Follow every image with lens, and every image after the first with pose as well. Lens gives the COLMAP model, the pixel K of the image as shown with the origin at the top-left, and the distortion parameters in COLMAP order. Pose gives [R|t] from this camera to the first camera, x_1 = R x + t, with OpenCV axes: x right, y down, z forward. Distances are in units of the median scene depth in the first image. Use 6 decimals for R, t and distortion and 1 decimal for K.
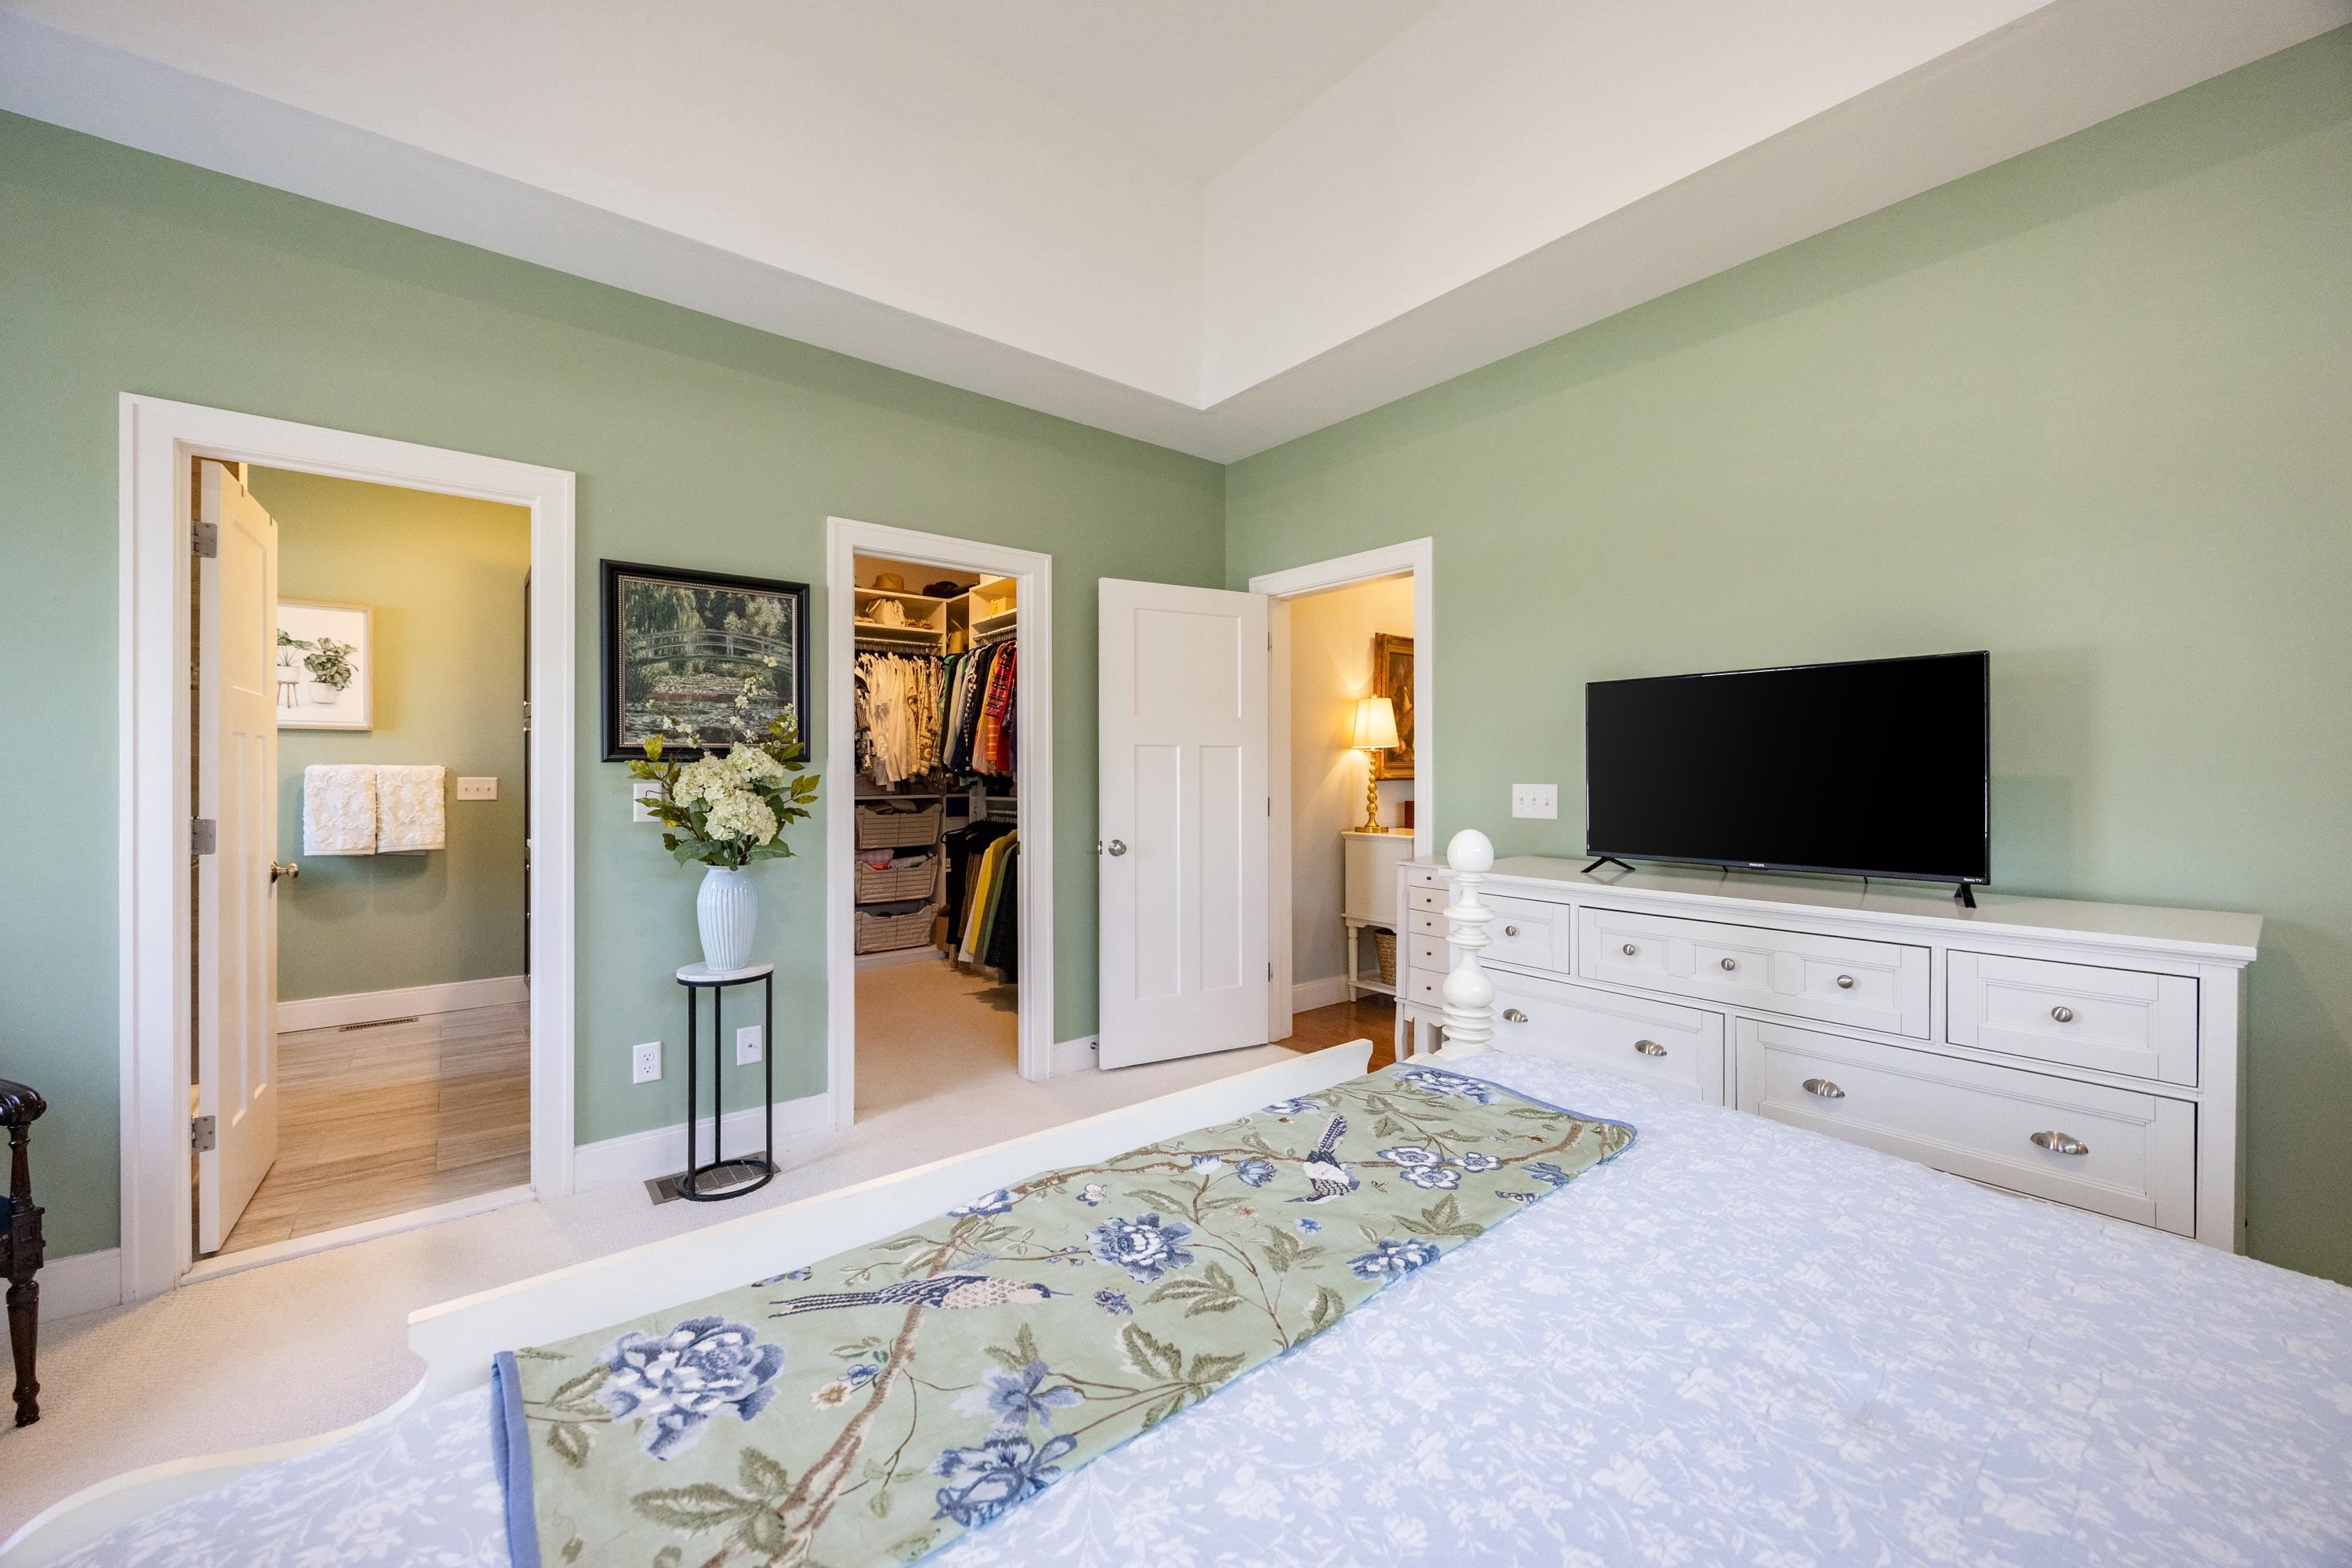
lens RADIAL K [[905.3, 0, 1184.5], [0, 905.3, 789.3], [0, 0, 1]] dist [-0.002212, 0.000052]
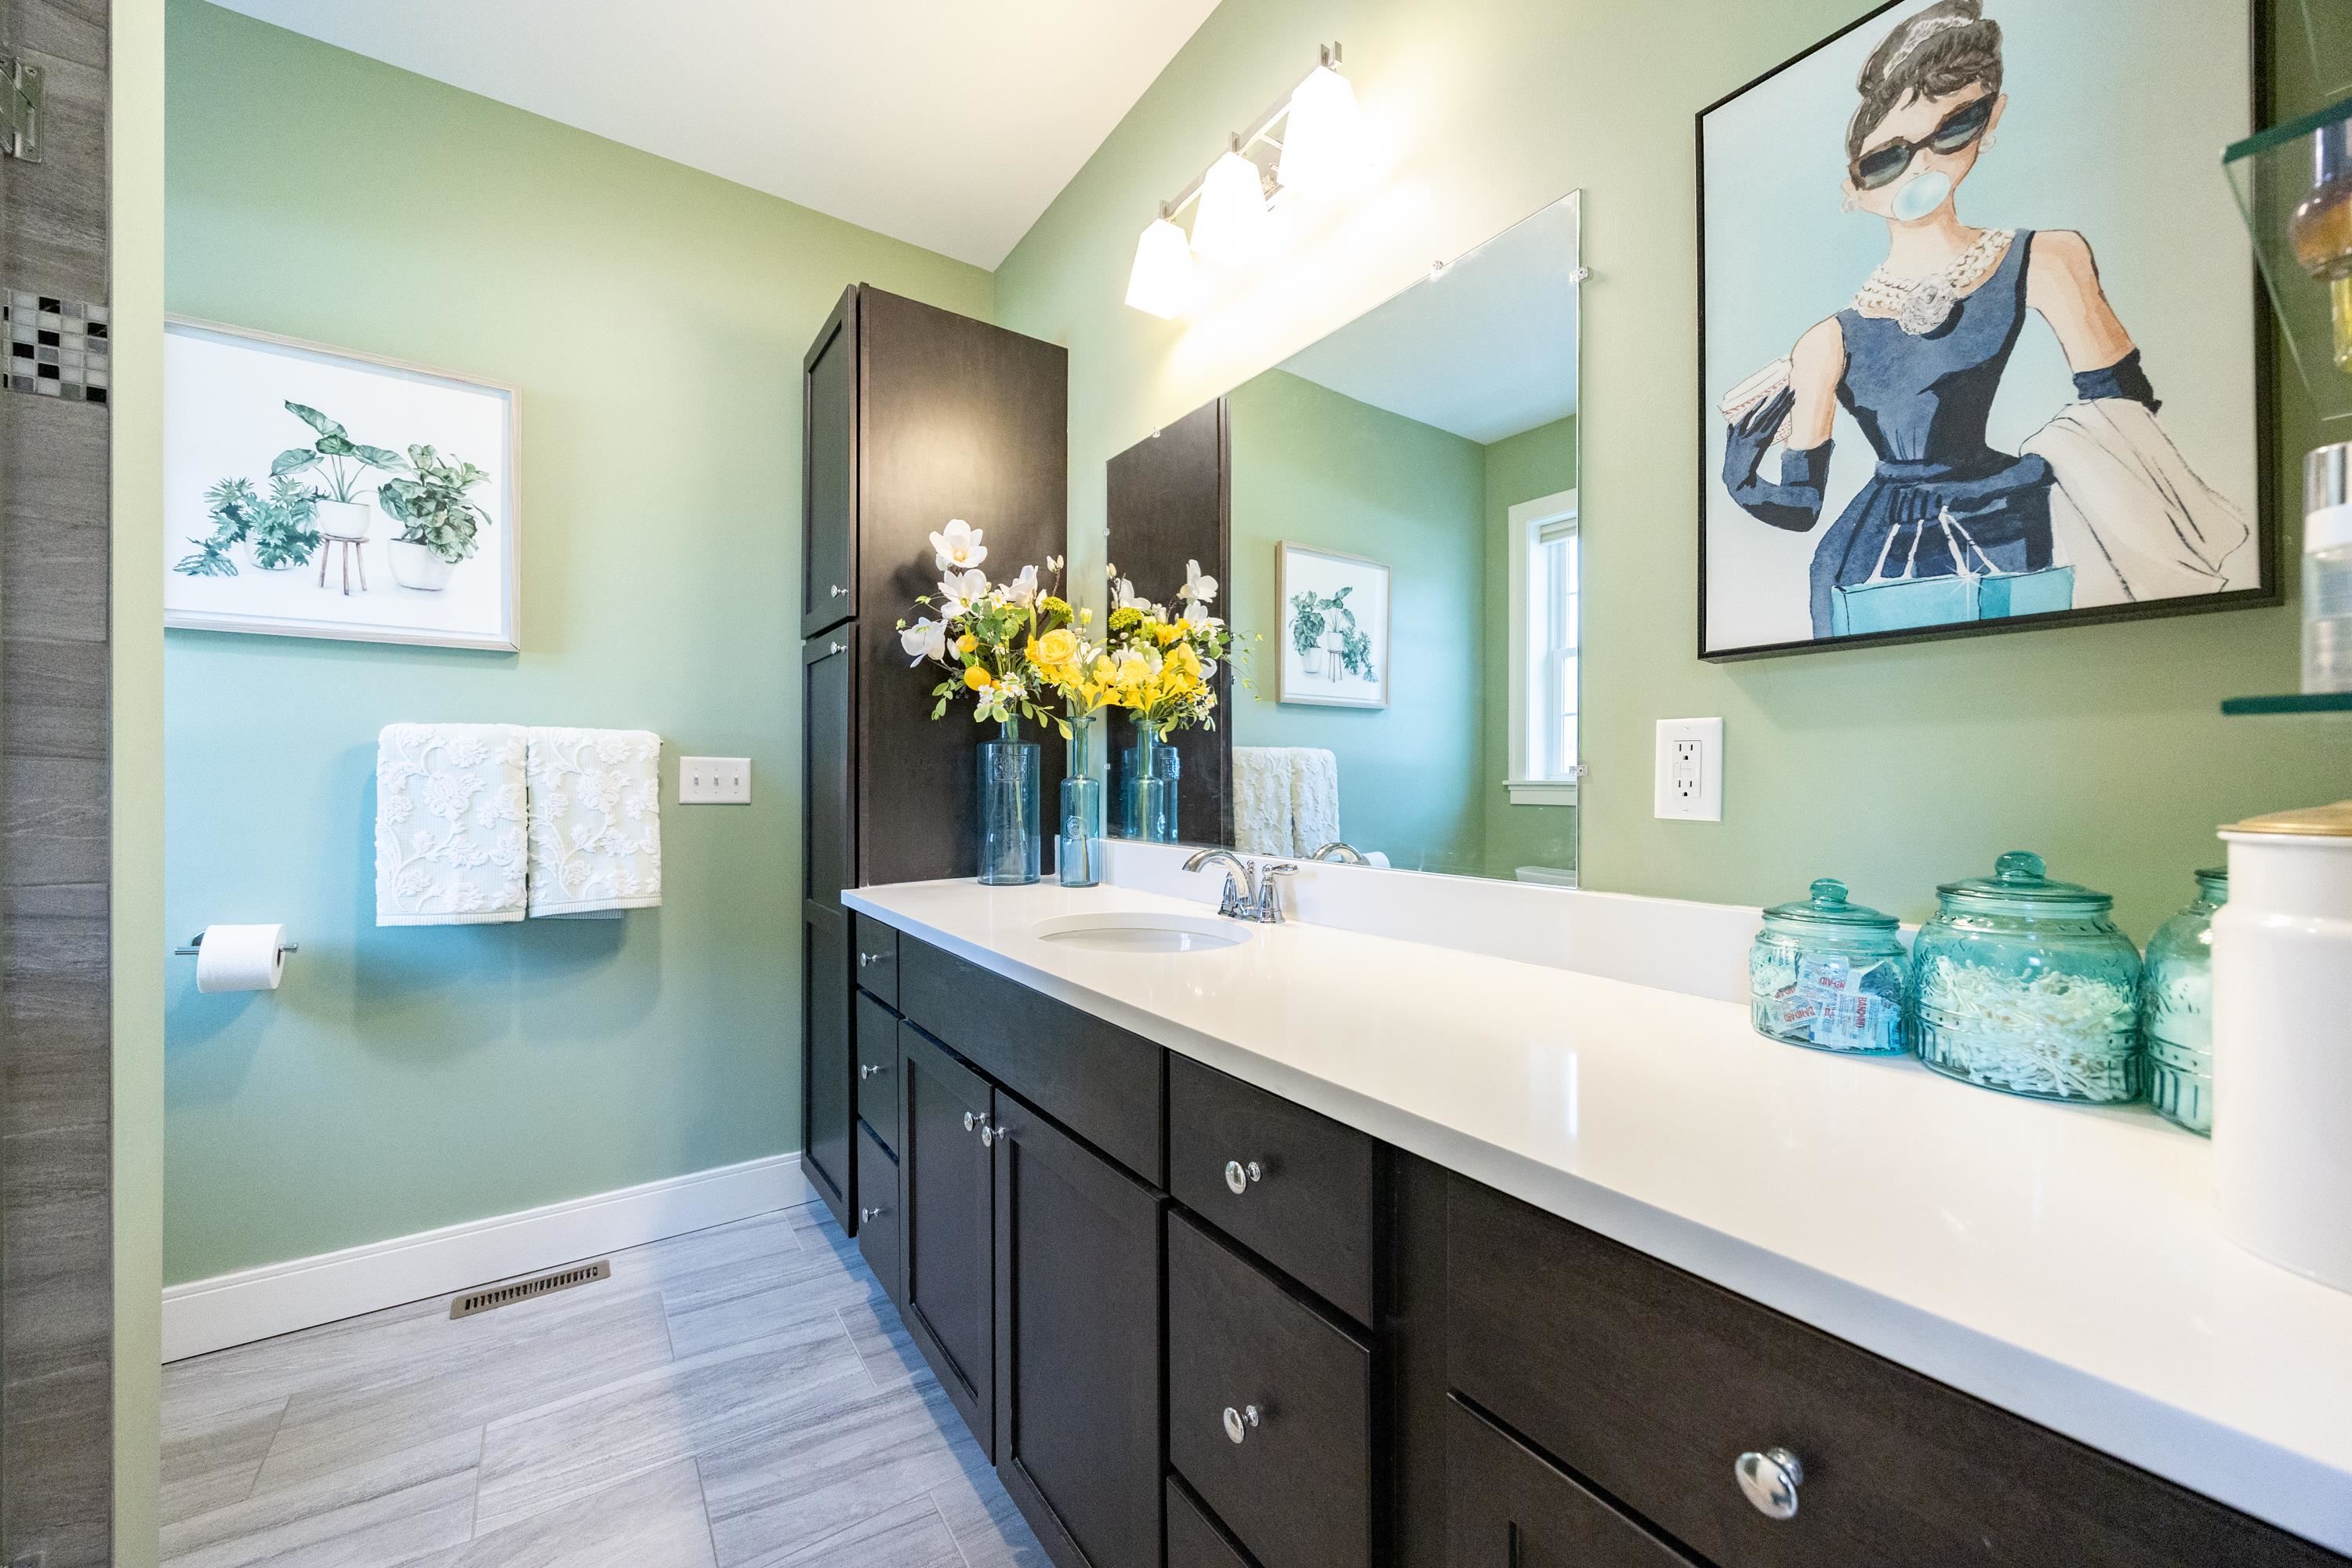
lens RADIAL K [[905.3, 0, 1182.1], [0, 905.3, 787.7], [0, 0, 1]] dist [-0.002212, 0.000052]
pose [[0.997523, 0.006320, -0.070056, -0.530508], [-0.006094, 0.999976, 0.003441, 0.001158], [0.070076, -0.003005, 0.997537, 0.565408]]
